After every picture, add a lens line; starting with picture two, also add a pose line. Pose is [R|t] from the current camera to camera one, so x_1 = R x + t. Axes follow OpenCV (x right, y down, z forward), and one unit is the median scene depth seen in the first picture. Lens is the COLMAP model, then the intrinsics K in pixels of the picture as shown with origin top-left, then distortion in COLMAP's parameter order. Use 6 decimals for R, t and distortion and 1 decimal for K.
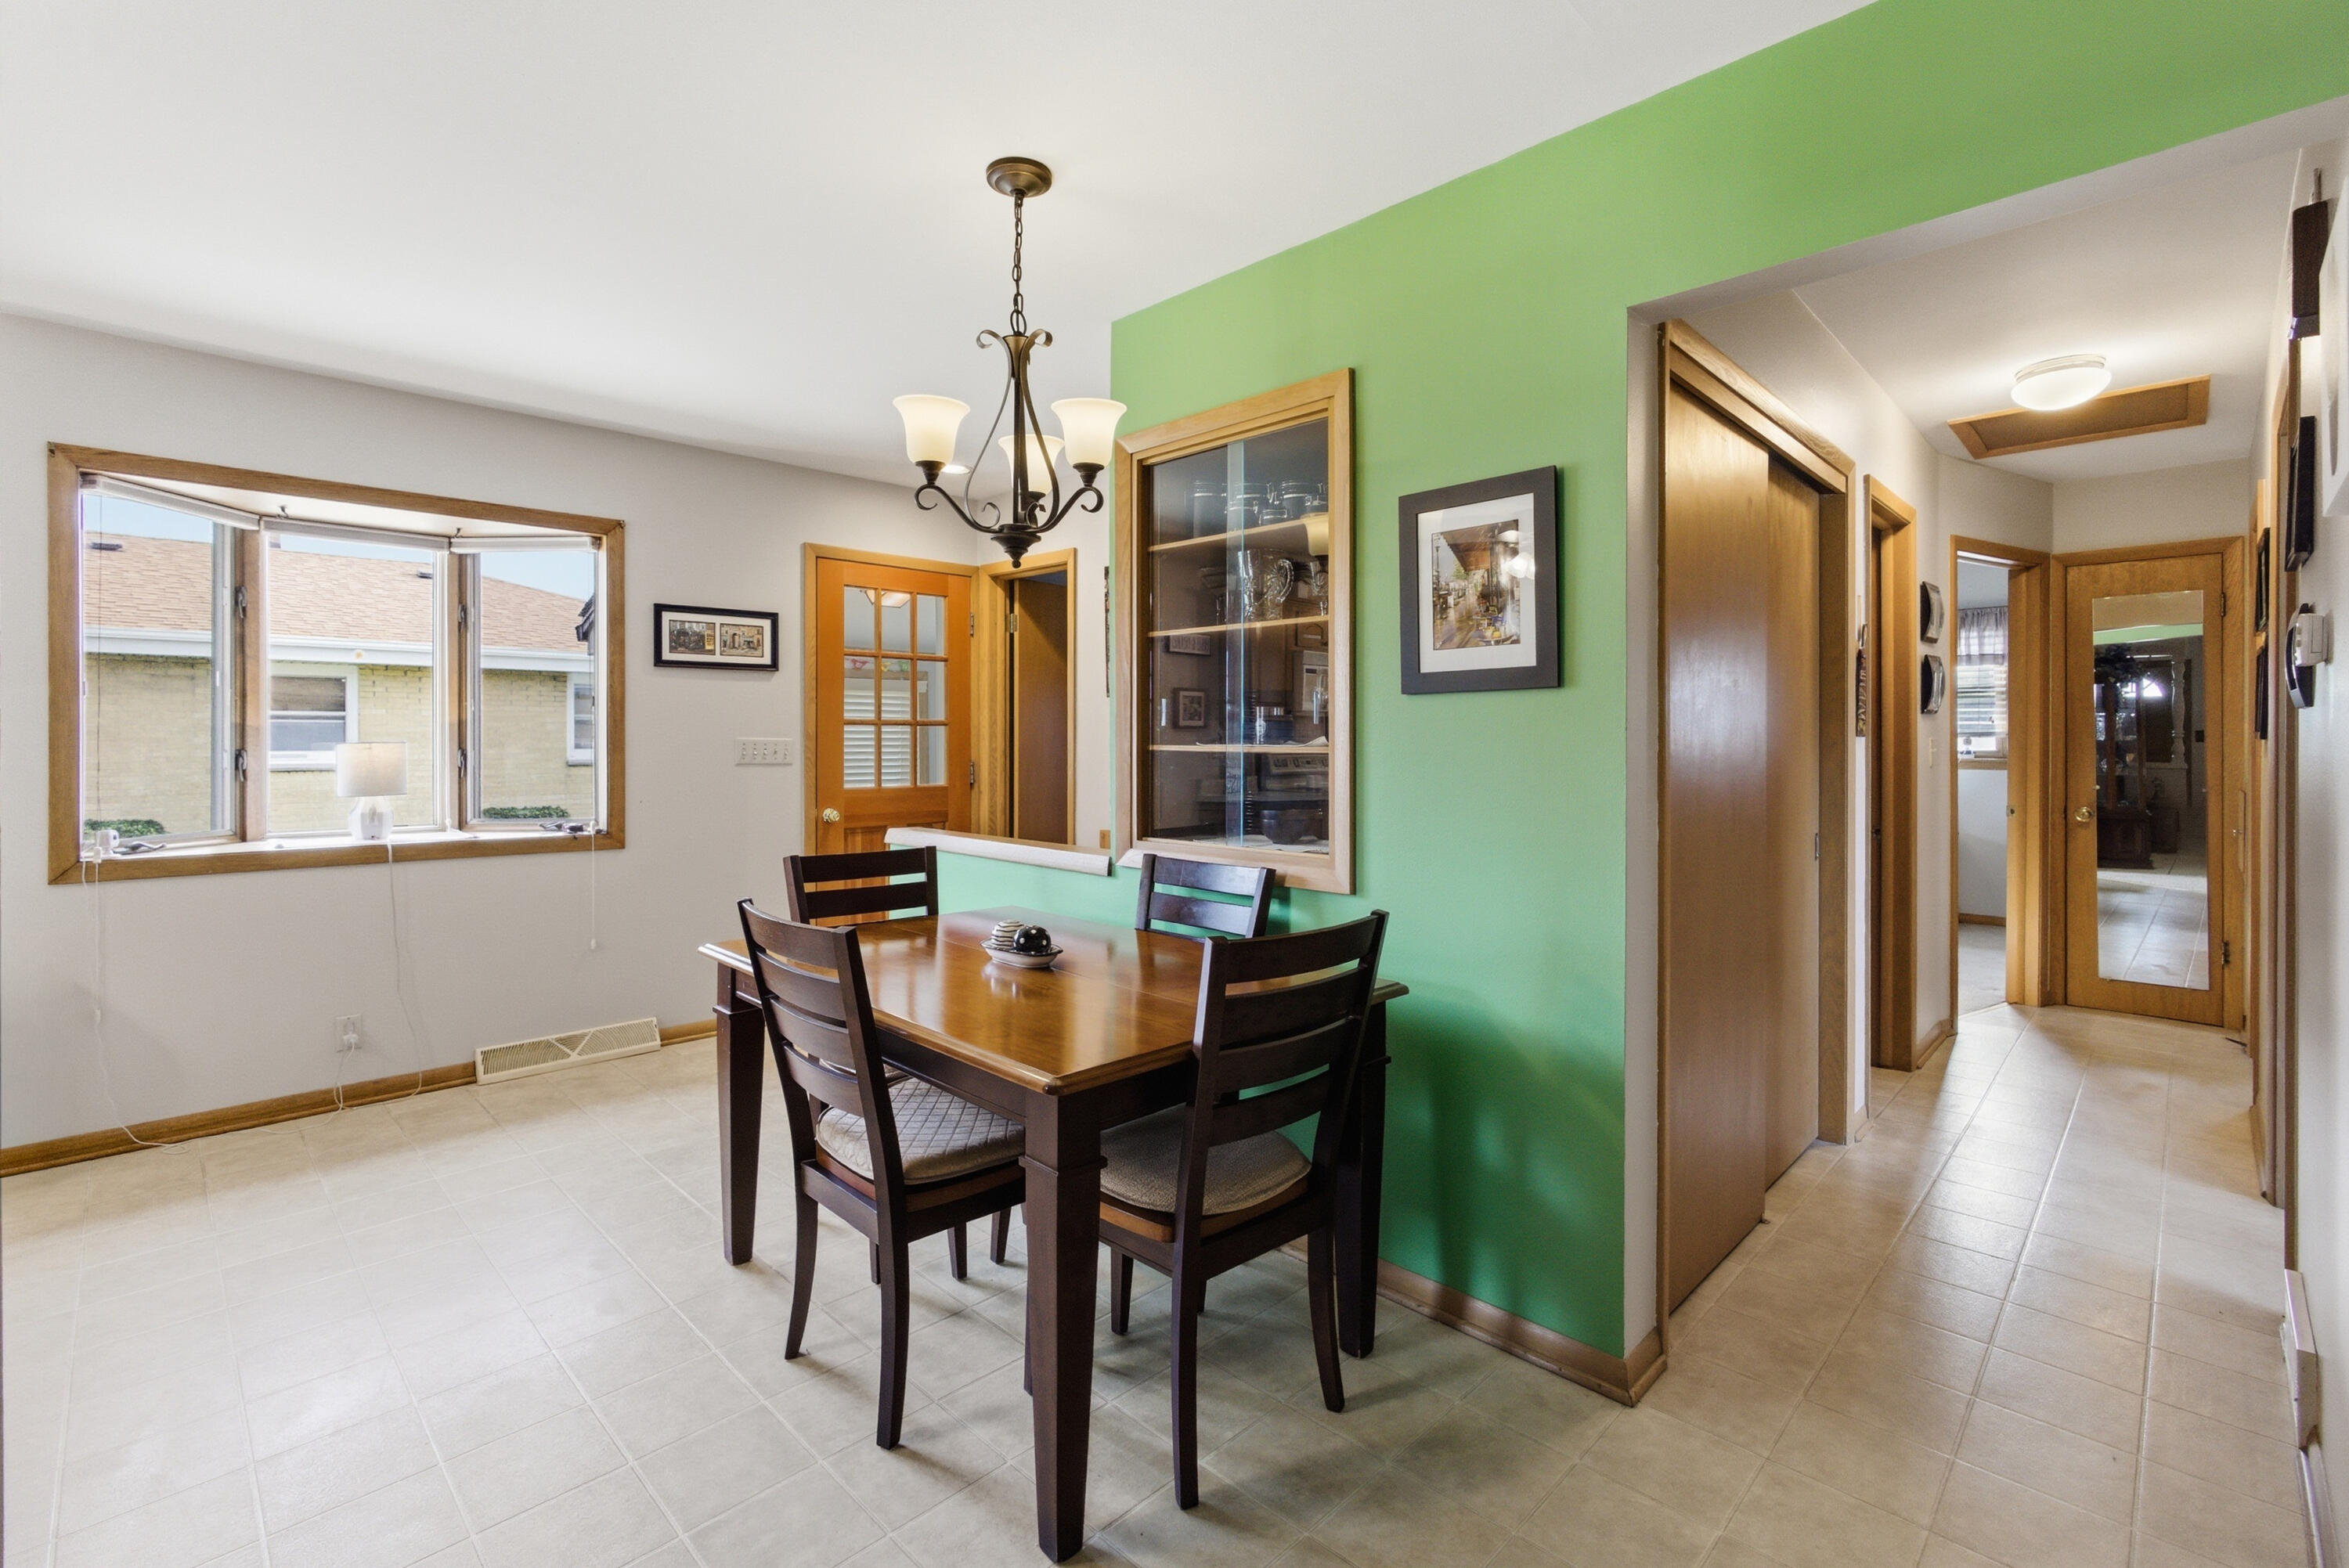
lens RADIAL K [[1015.6, 0, 1166.4], [0, 1015.6, 755.5], [0, 0, 1]] dist [-0.010762, 0.000416]
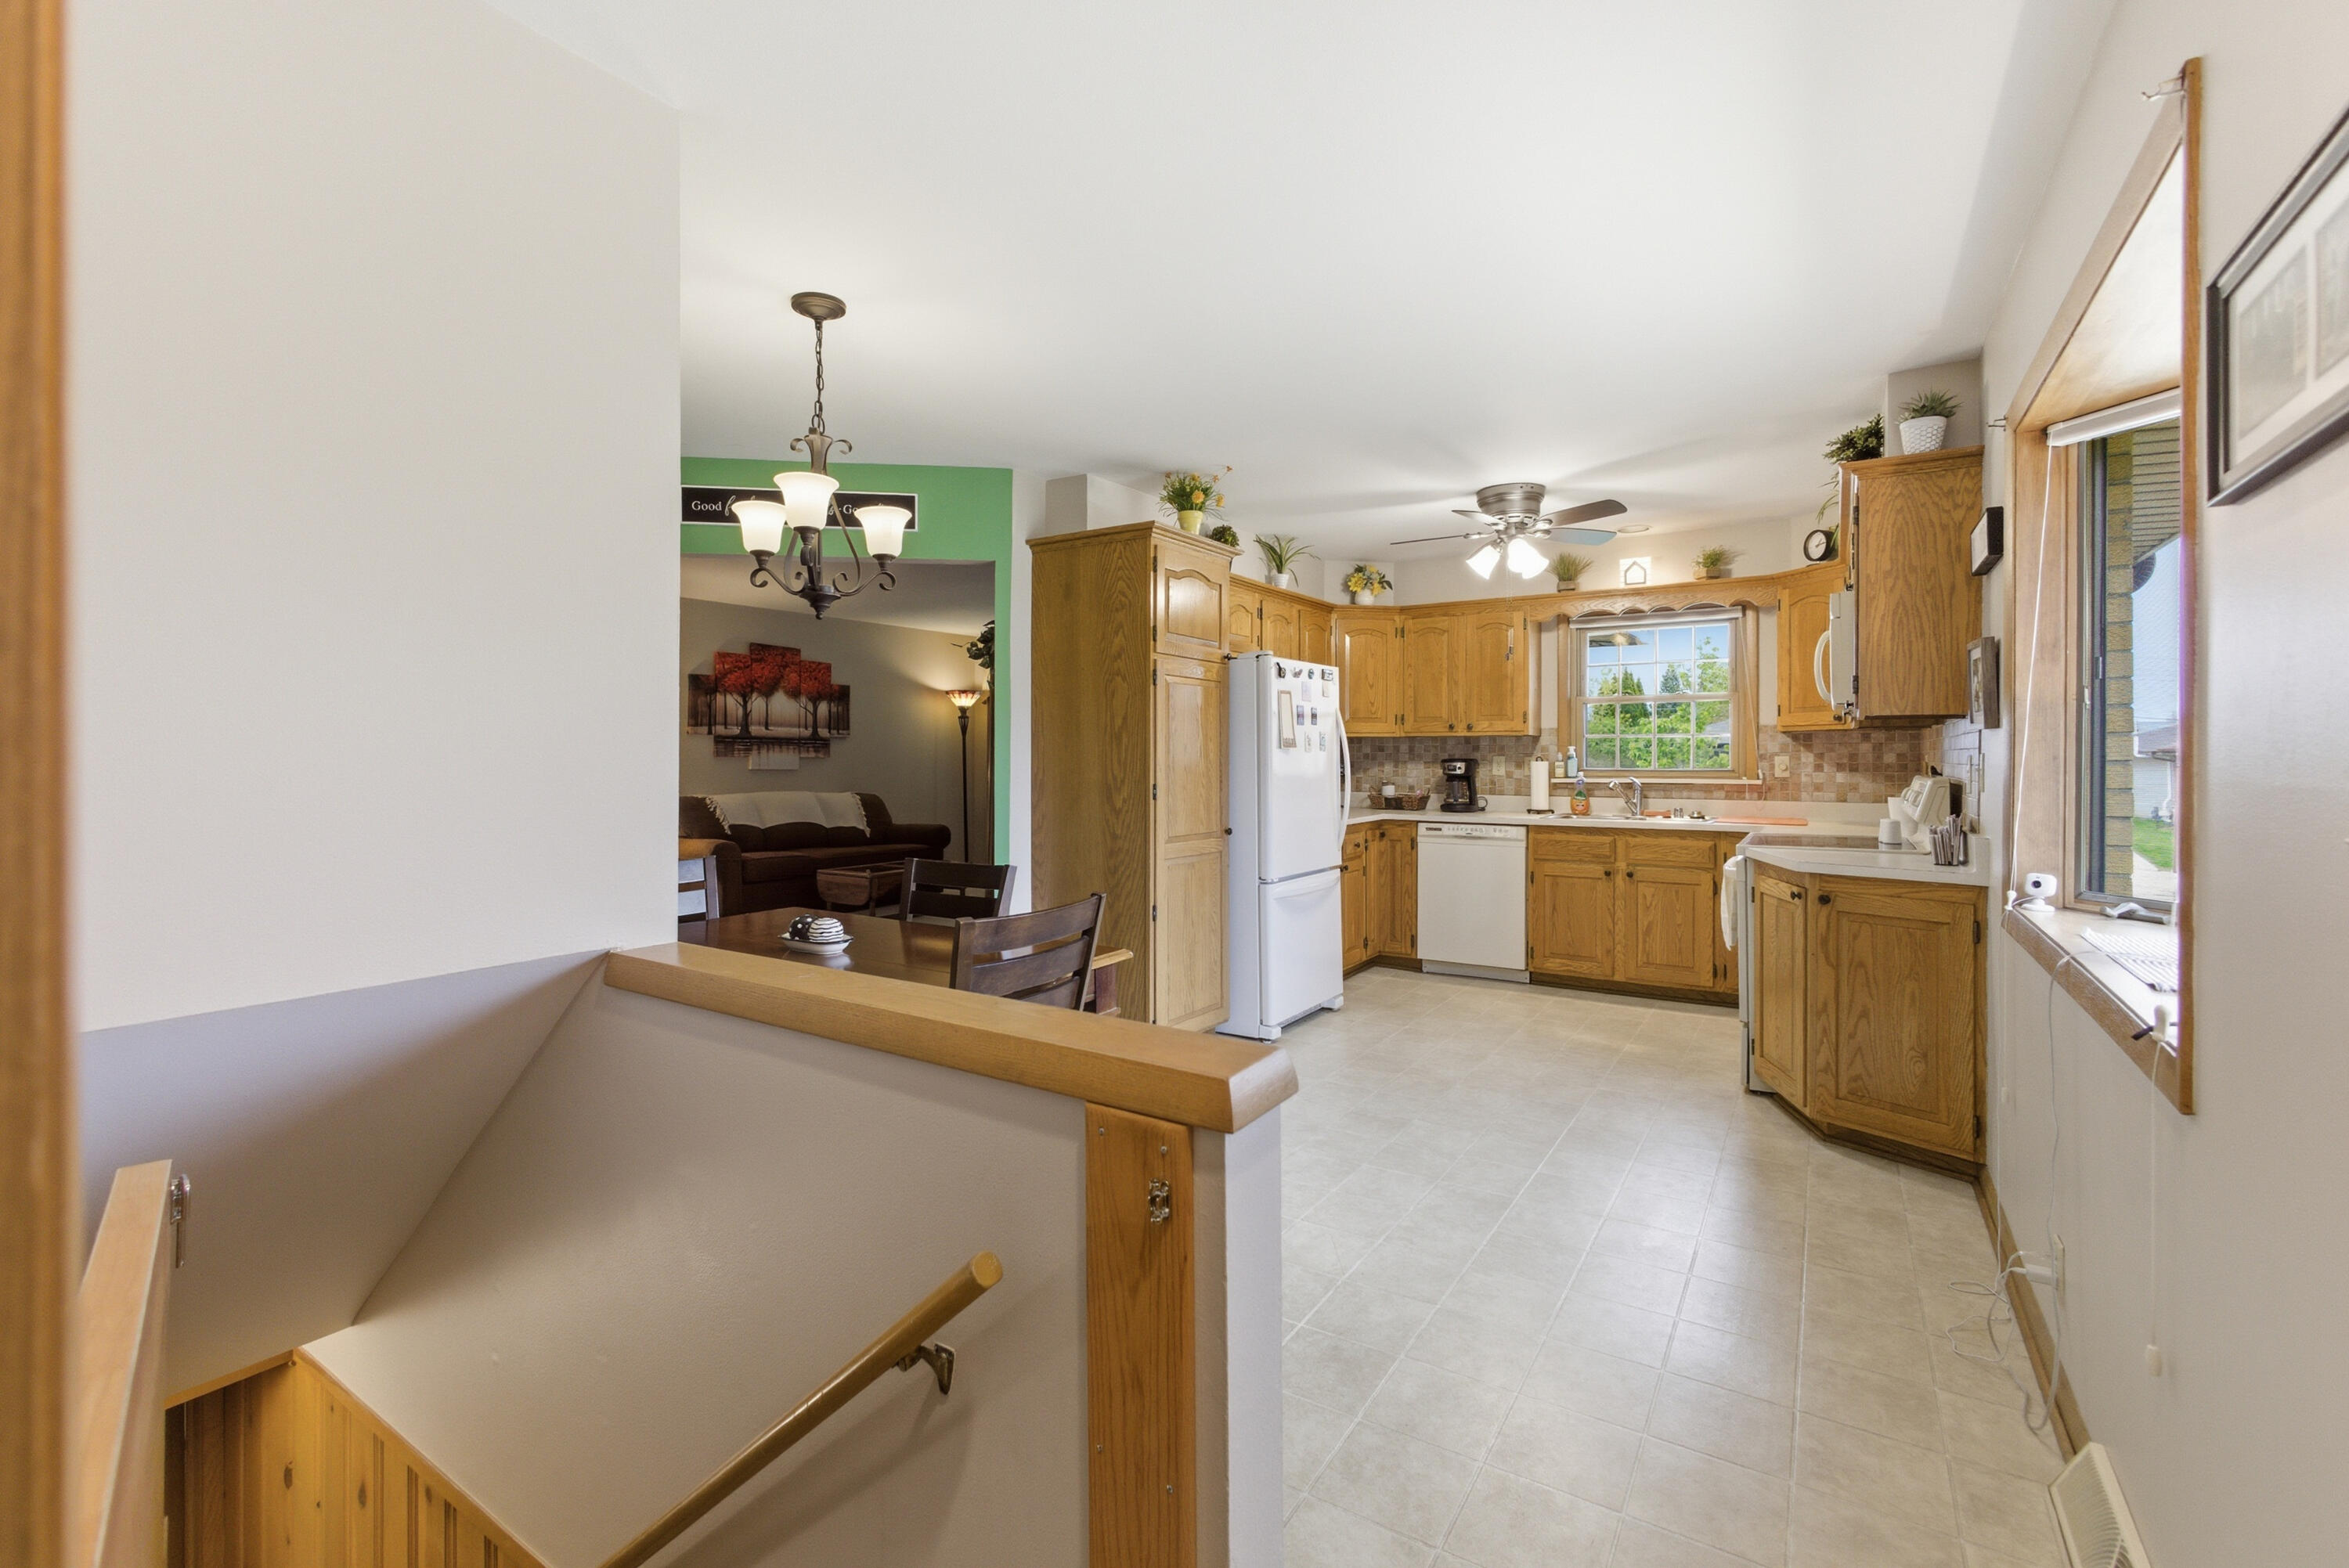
lens RADIAL K [[1015.6, 0, 1166.4], [0, 1015.6, 755.5], [0, 0, 1]] dist [-0.010762, 0.000416]
pose [[-0.977505, -0.000419, -0.210911, -0.162774], [-0.004104, 0.999846, 0.017034, -0.022477], [0.210871, 0.017517, -0.977357, 1.240164]]
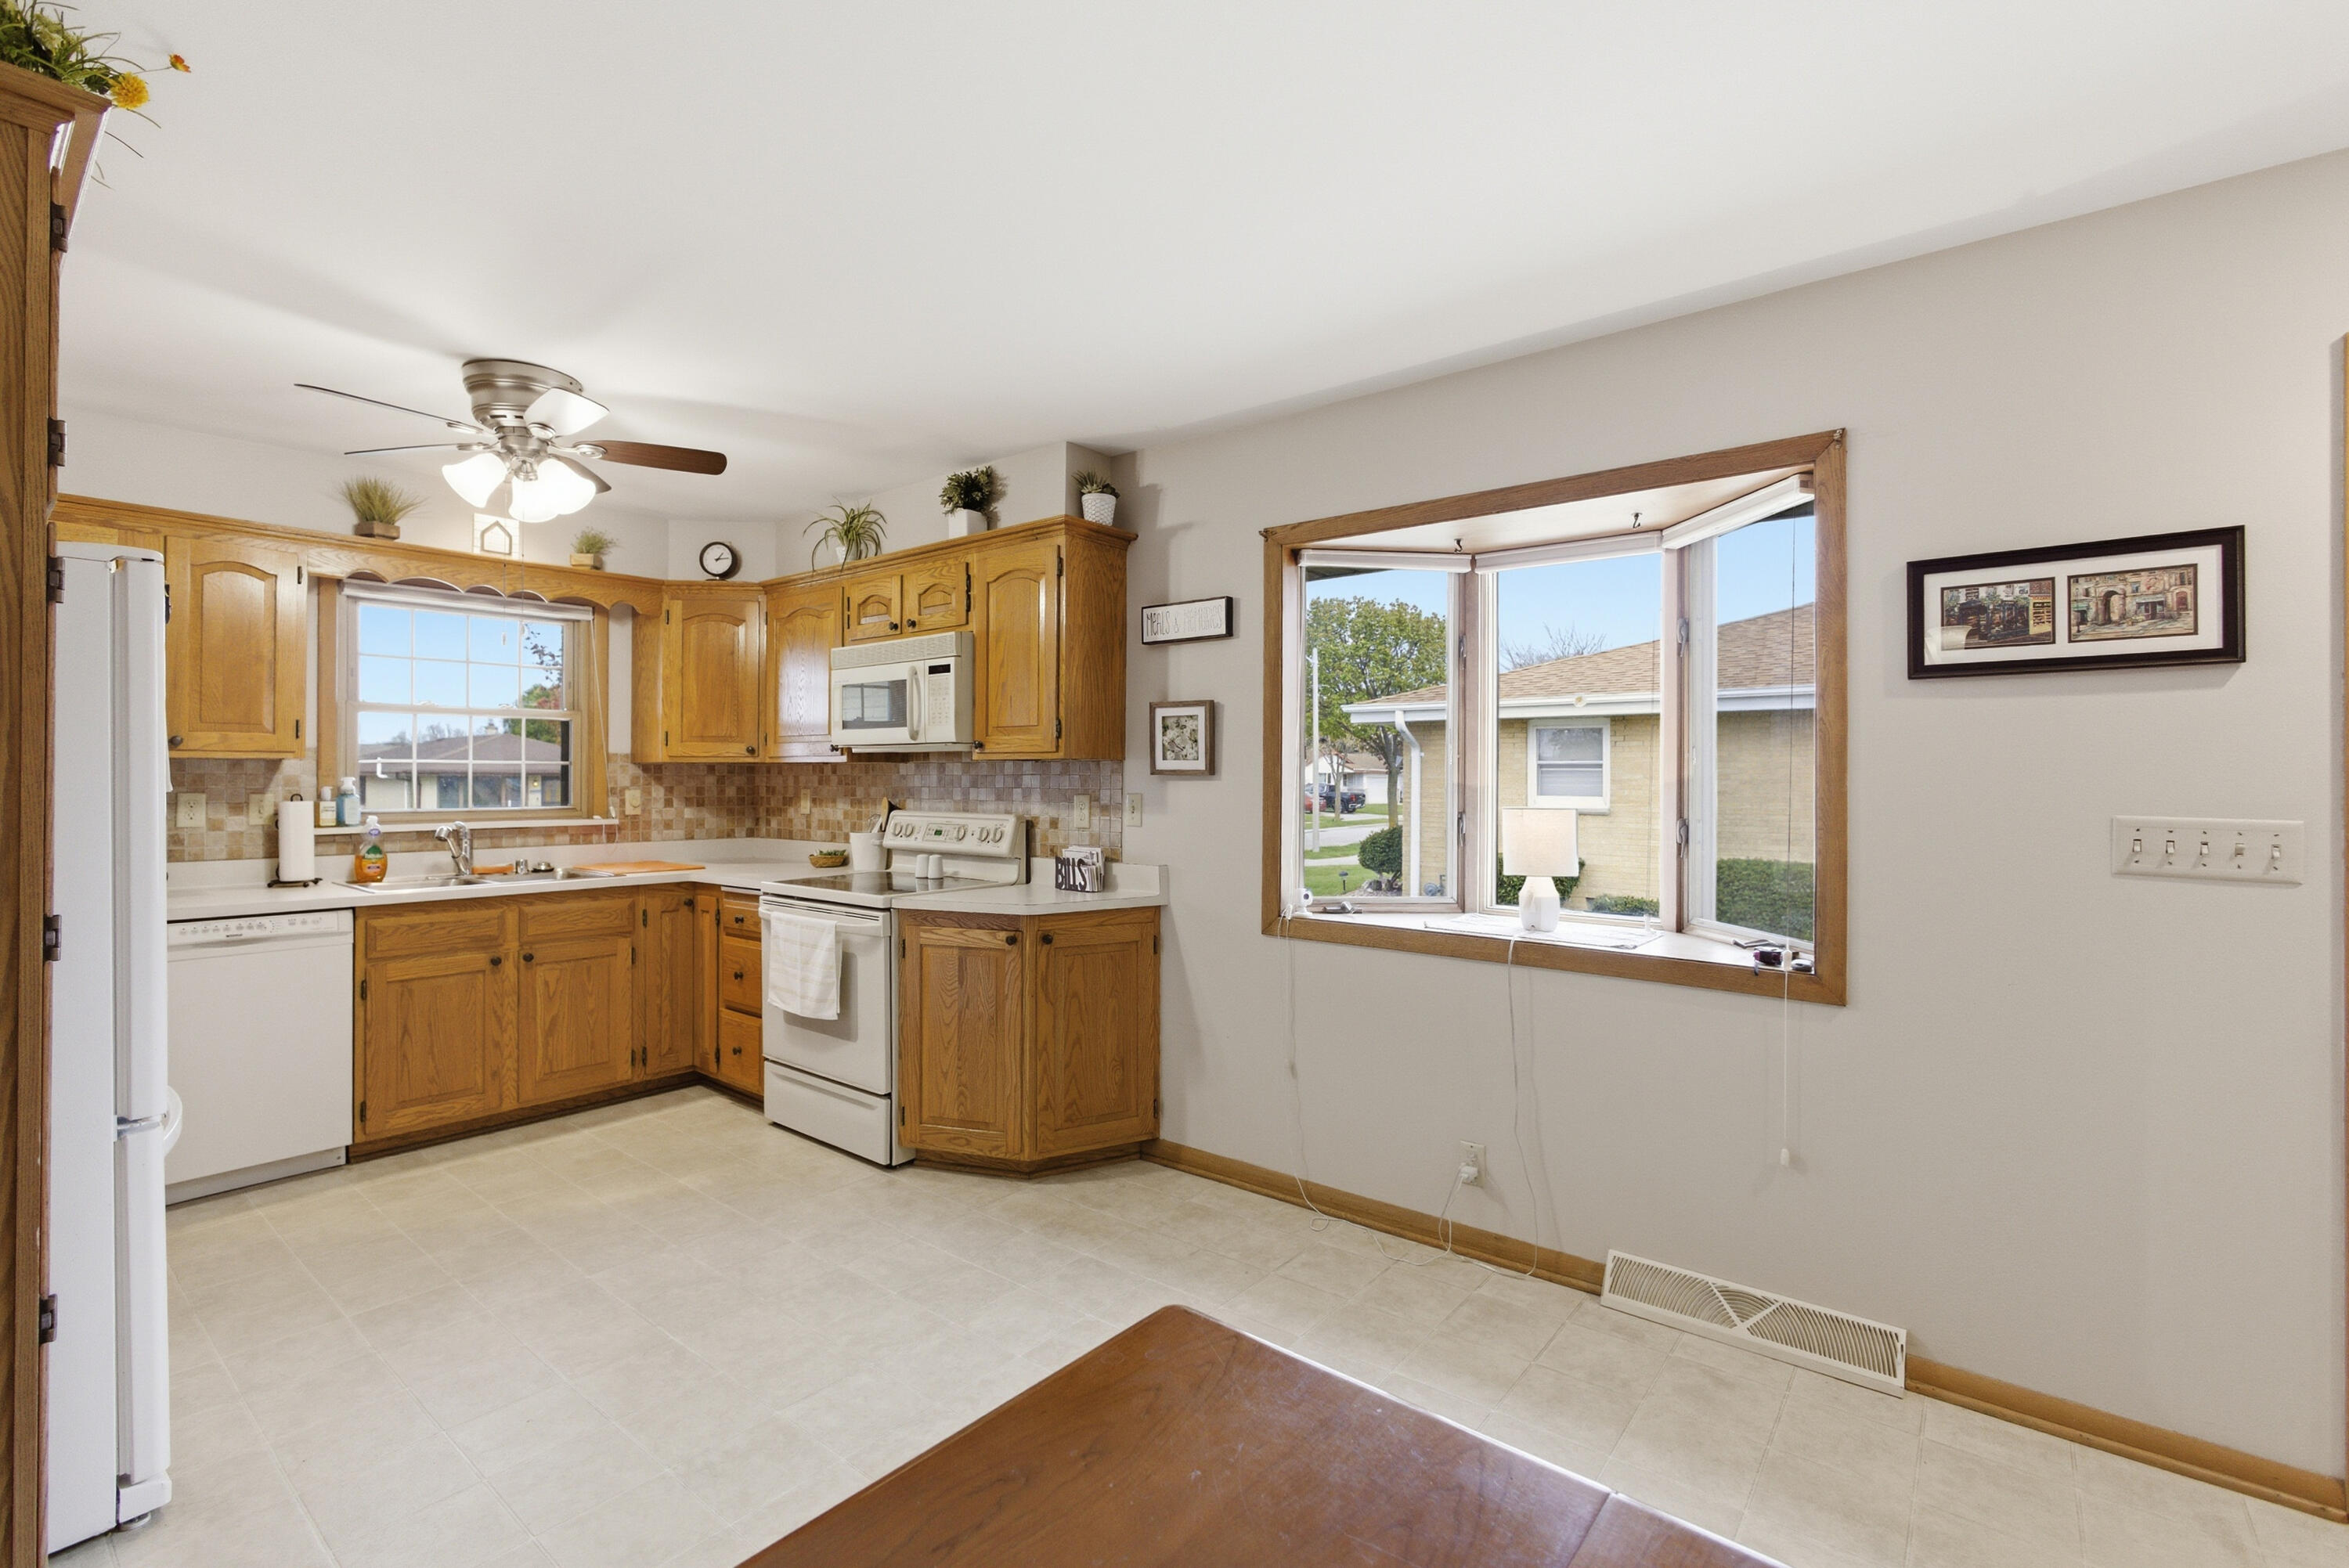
lens RADIAL K [[1044.9, 0, 1157.8], [0, 1044.9, 775.5], [0, 0, 1]] dist [-0.006506, 0.000249]
pose [[0.104103, -0.001596, -0.994565, 0.004293], [-0.020979, 0.999773, -0.003800, -0.026988], [0.994345, 0.021260, 0.104046, 0.558569]]
